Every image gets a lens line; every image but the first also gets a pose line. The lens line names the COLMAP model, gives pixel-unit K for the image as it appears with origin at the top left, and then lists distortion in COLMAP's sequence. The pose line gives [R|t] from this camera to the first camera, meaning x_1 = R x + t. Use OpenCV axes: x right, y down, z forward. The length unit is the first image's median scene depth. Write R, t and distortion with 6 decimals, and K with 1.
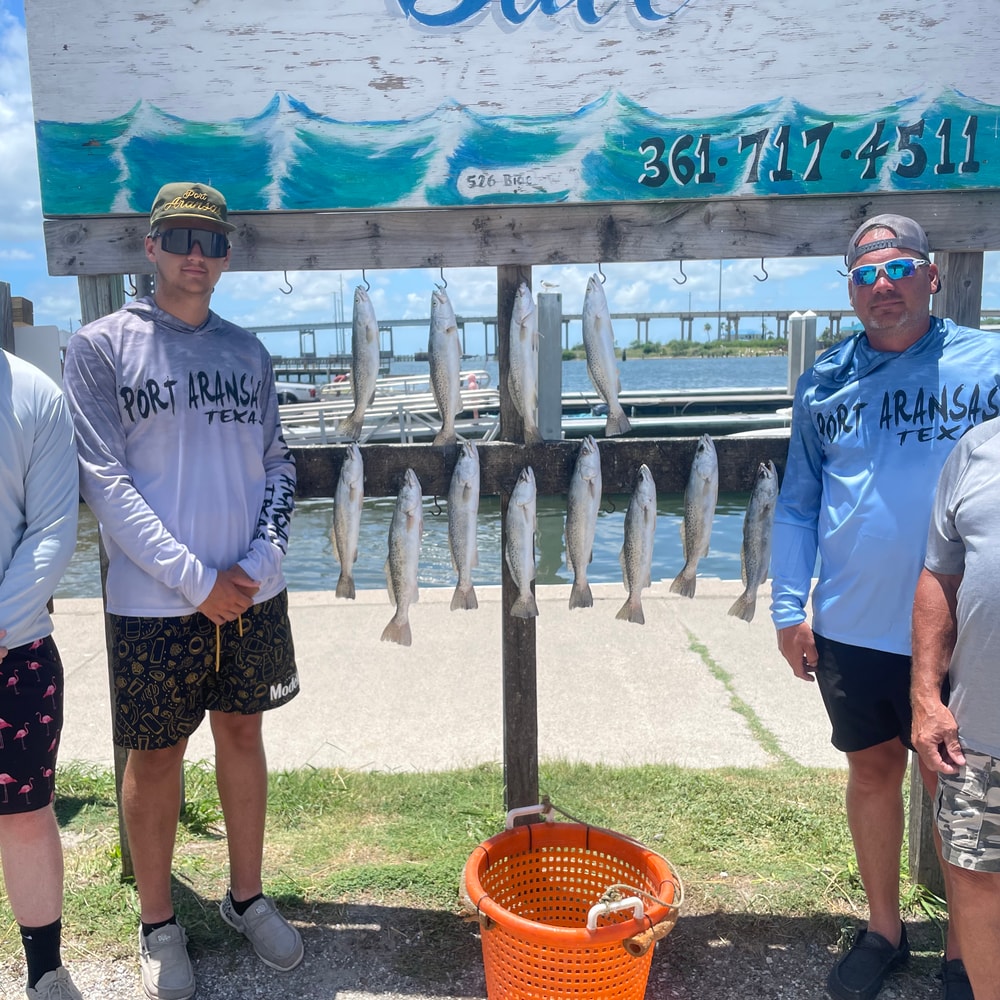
lens RADIAL K [[986.1, 0, 486.2], [0, 986.1, 505.0], [0, 0, 1]] dist [0.032477, 0.000000]
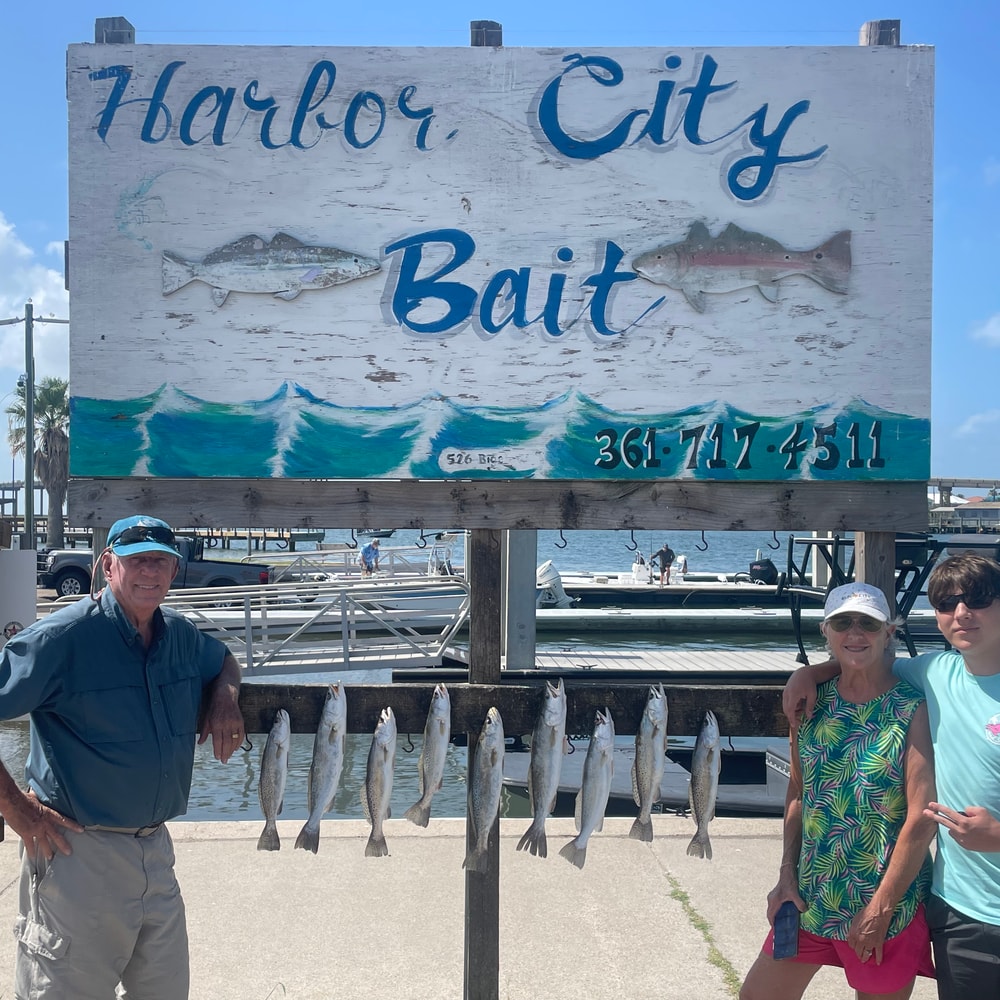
lens RADIAL K [[1255.0, 0, 484.6], [0, 1255.0, 510.5], [0, 0, 1]] dist [0.066328, 0.000000]
pose [[0.999139, 0.027449, 0.031115, -0.019282], [-0.022291, 0.987593, -0.155446, -0.041345], [-0.034995, 0.154619, 0.987354, -0.433368]]
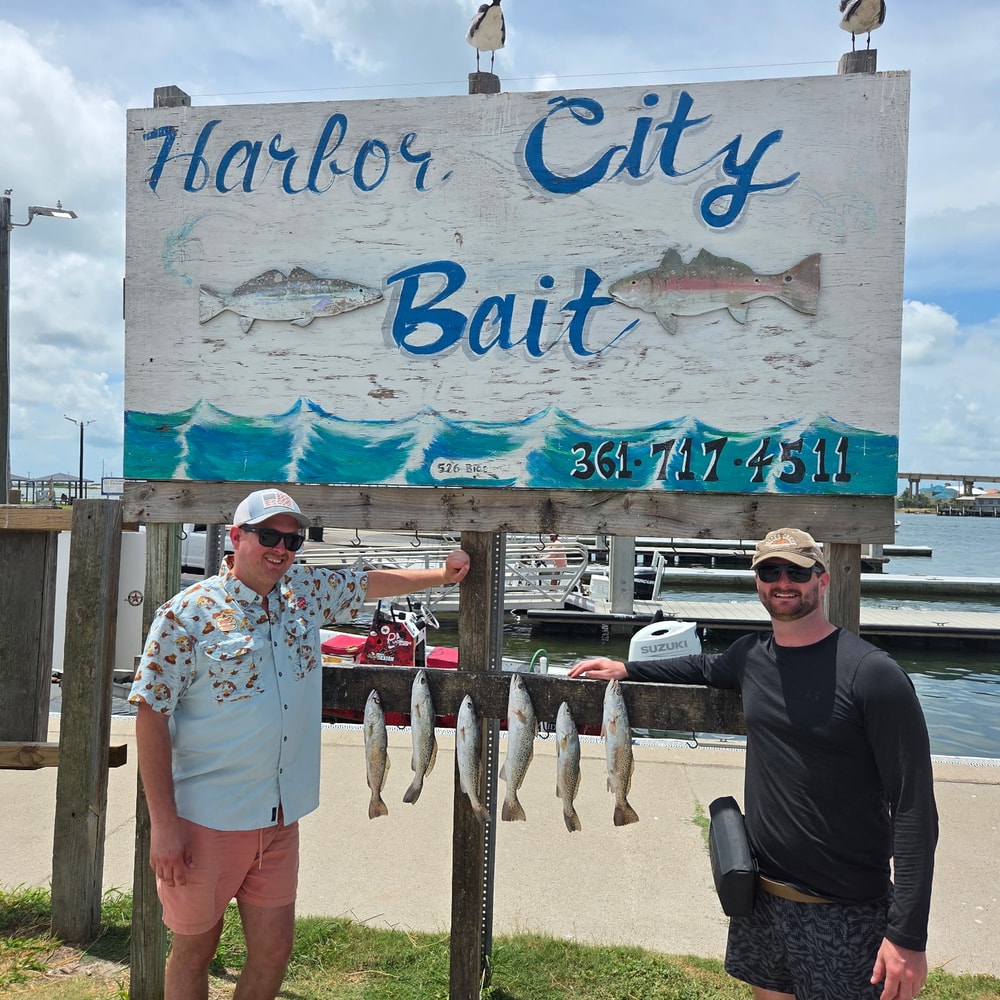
lens RADIAL K [[864.4, 0, 493.8], [0, 864.4, 497.0], [0, 0, 1]] dist [0.058069, -0.043239]
pose [[0.992178, 0.045600, -0.116202, 0.183878], [-0.062162, 0.987746, -0.143154, -0.133384], [0.108250, 0.149258, 0.982855, -0.086852]]
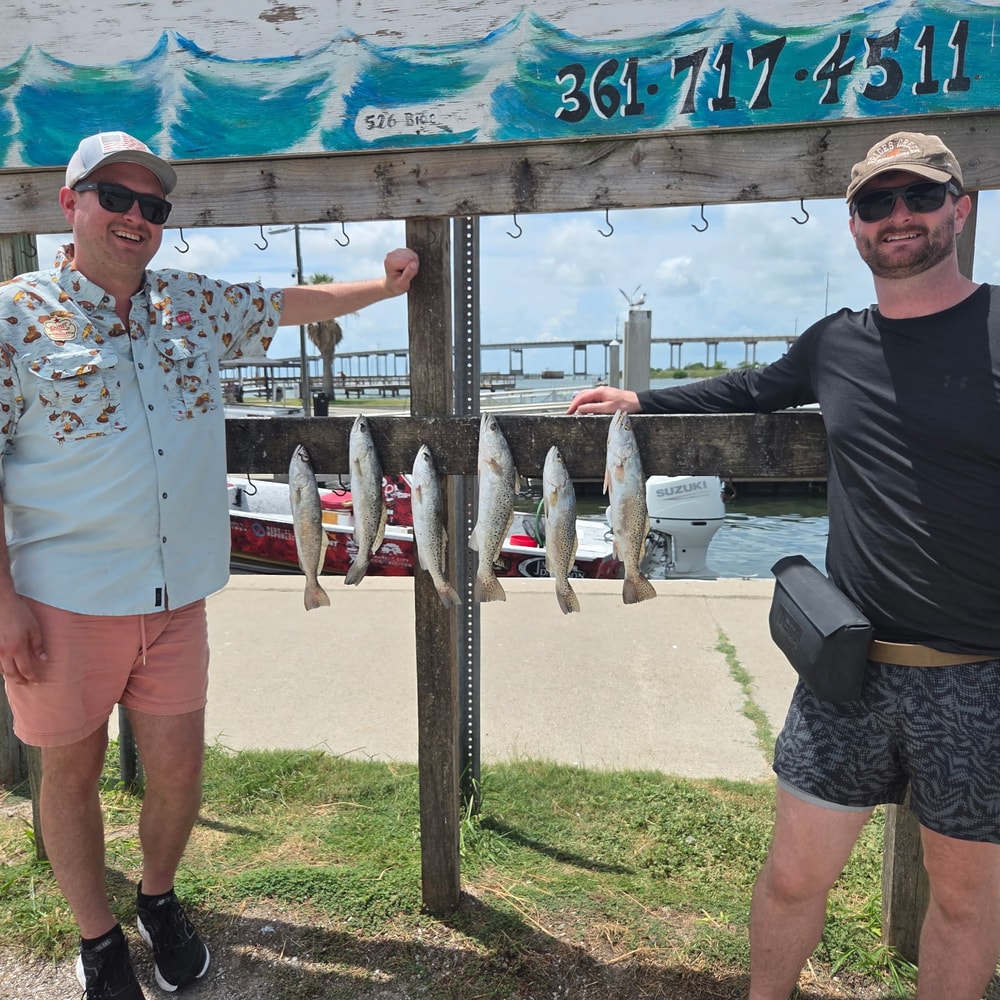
lens RADIAL K [[864.4, 0, 490.6], [0, 864.4, 501.3], [0, 0, 1]] dist [0.058069, -0.043239]
pose [[0.991107, 0.027422, -0.130213, 0.204543], [-0.028044, 0.999602, -0.002947, 0.014735], [0.130080, 0.006573, 0.991482, 0.232137]]
